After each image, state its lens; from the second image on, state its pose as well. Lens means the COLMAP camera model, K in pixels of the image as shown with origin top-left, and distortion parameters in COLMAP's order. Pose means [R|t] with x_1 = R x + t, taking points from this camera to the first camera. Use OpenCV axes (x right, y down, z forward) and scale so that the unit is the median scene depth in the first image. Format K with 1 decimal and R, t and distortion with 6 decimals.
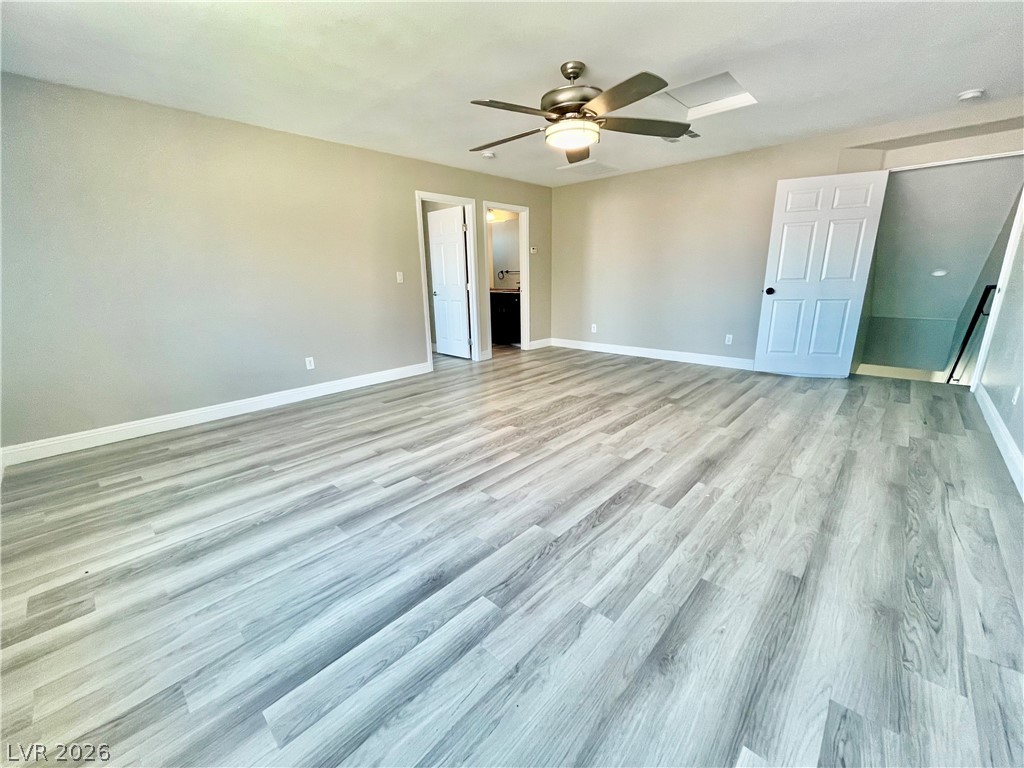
lens RADIAL K [[415.2, 0, 510.1], [0, 415.2, 379.8], [0, 0, 1]] dist [0.000111, -0.000724]
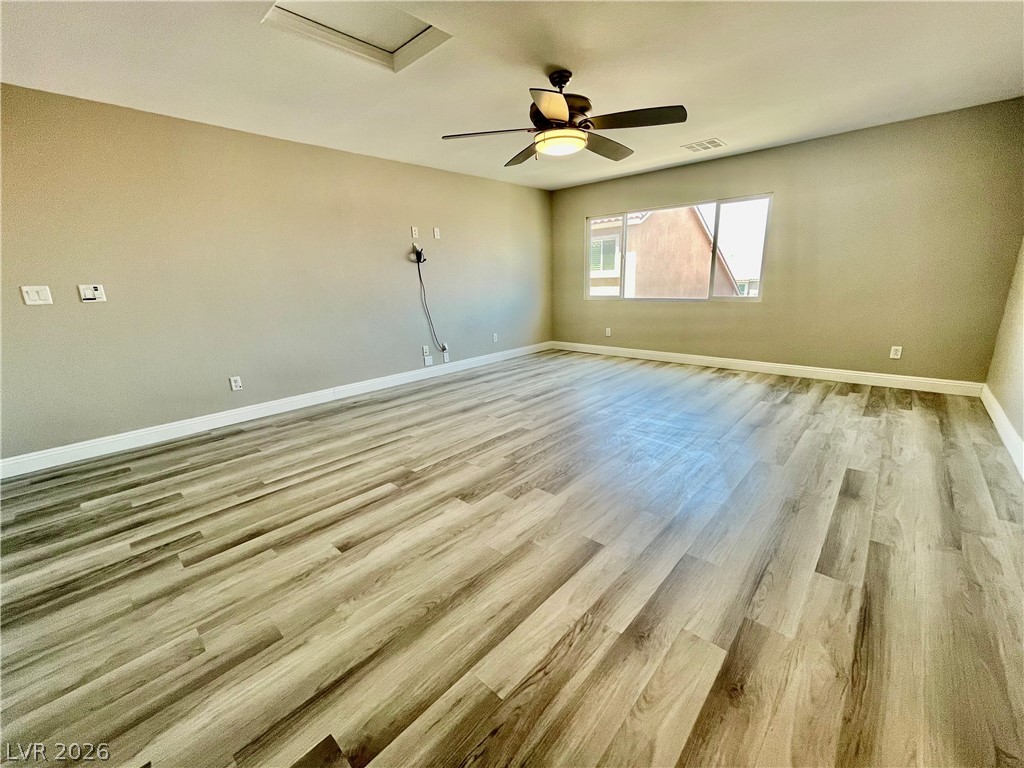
lens RADIAL K [[415.2, 0, 509.4], [0, 415.2, 387.7], [0, 0, 1]] dist [0.000111, -0.000724]
pose [[-0.998506, 0.053533, 0.010951, 0.232325], [0.052047, 0.870768, 0.488932, -0.448562], [0.016638, 0.488772, -0.872253, 1.723243]]
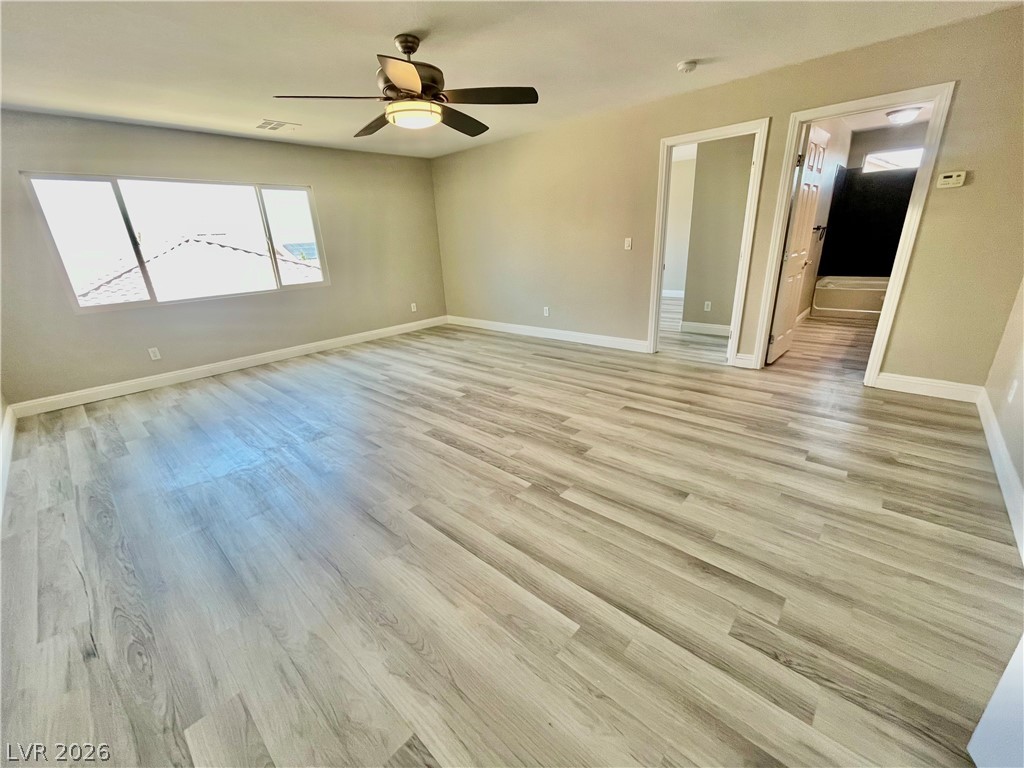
lens RADIAL K [[415.2, 0, 510.0], [0, 415.2, 386.4], [0, 0, 1]] dist [0.000111, -0.000724]
pose [[0.010486, 0.357854, -0.933719, 1.000257], [-0.201431, 0.915384, 0.348565, -0.309785], [0.979447, 0.184425, 0.081681, 0.994491]]
